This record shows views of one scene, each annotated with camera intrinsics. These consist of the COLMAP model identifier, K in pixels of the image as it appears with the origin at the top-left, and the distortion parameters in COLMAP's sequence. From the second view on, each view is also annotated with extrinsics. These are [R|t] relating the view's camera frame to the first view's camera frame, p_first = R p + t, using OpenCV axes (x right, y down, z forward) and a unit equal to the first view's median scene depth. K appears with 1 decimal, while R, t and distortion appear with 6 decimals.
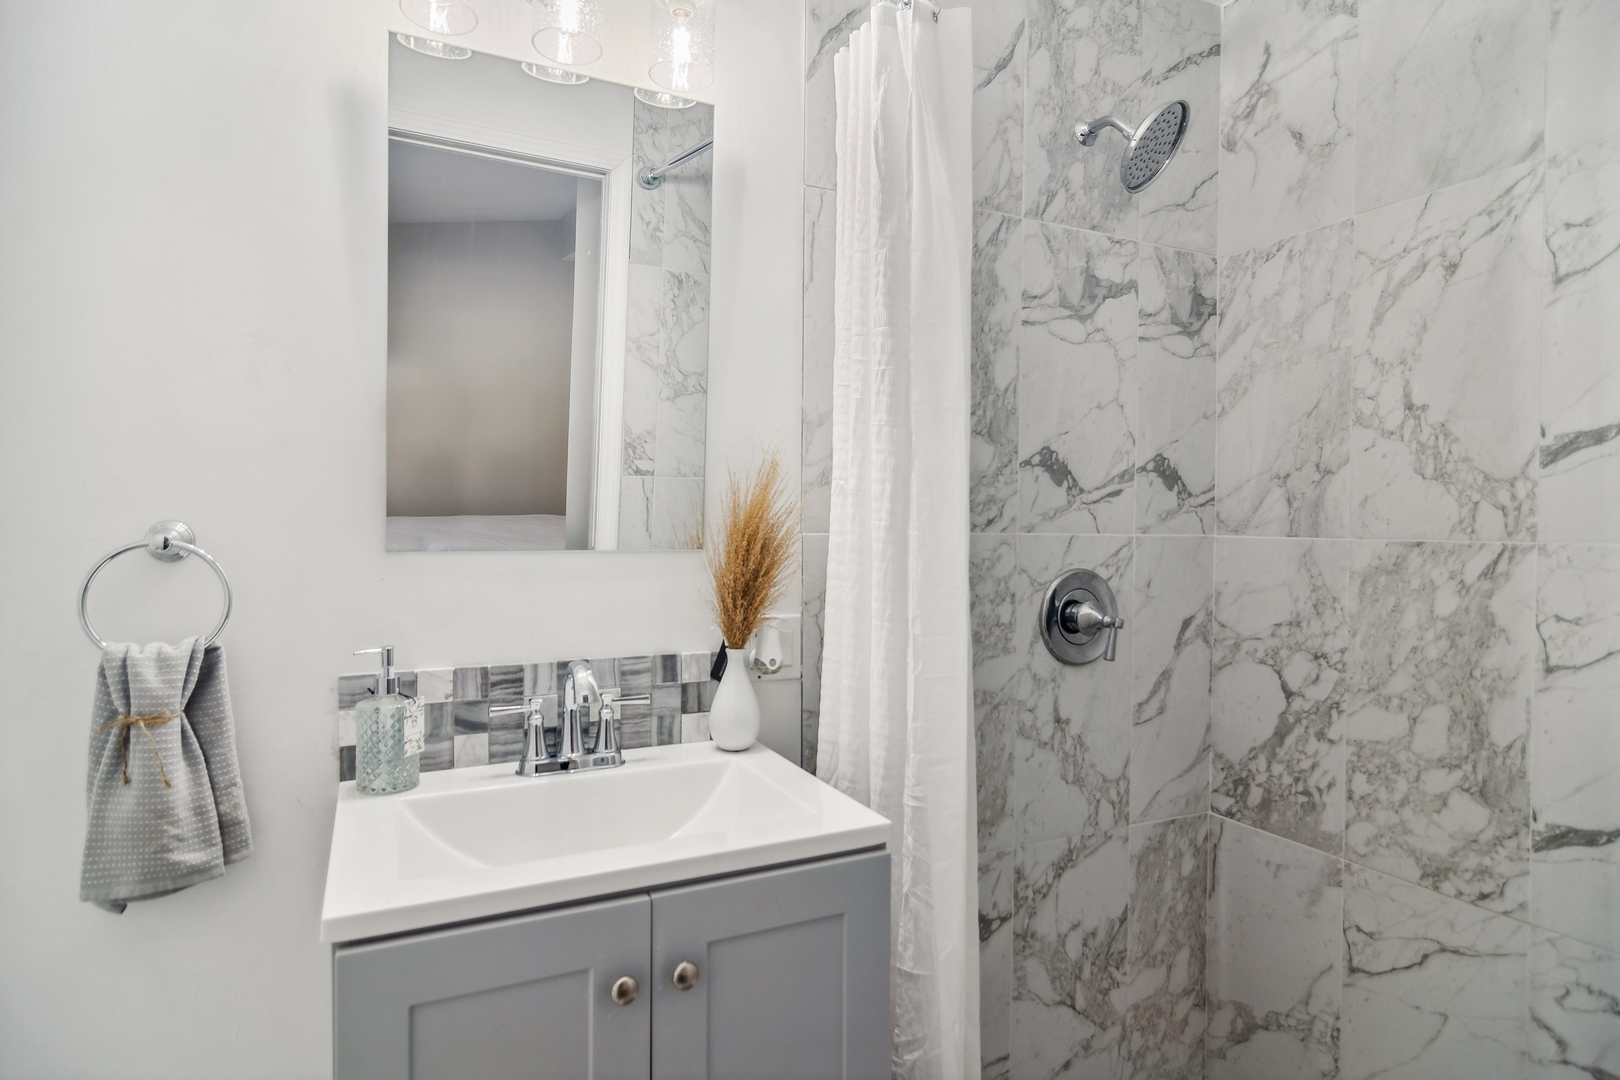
lens RADIAL K [[887.4, 0, 815.7], [0, 887.4, 535.8], [0, 0, 1]] dist [0.005703, -0.000062]
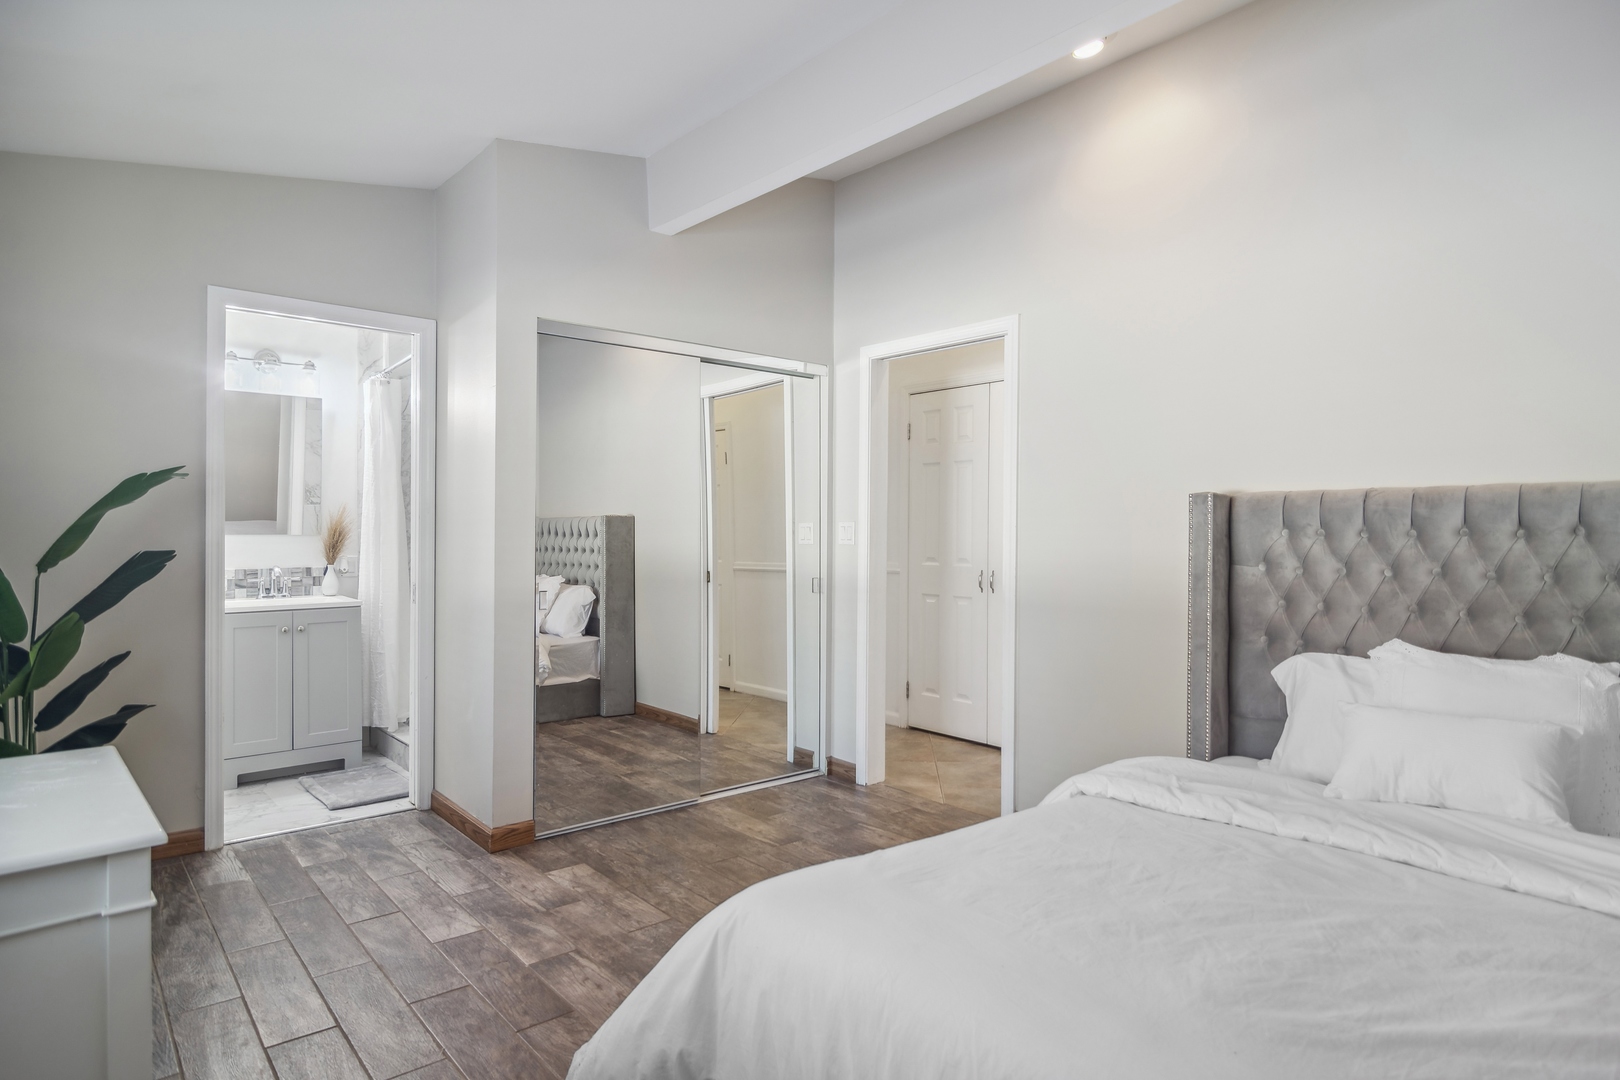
lens RADIAL K [[887.4, 0, 802.4], [0, 887.4, 539.5], [0, 0, 1]] dist [0.005703, -0.000062]
pose [[0.968807, -0.005402, 0.247758, 0.770324], [0.005384, 0.999985, 0.000751, 0.039628], [-0.247758, 0.000606, 0.968822, -2.557069]]
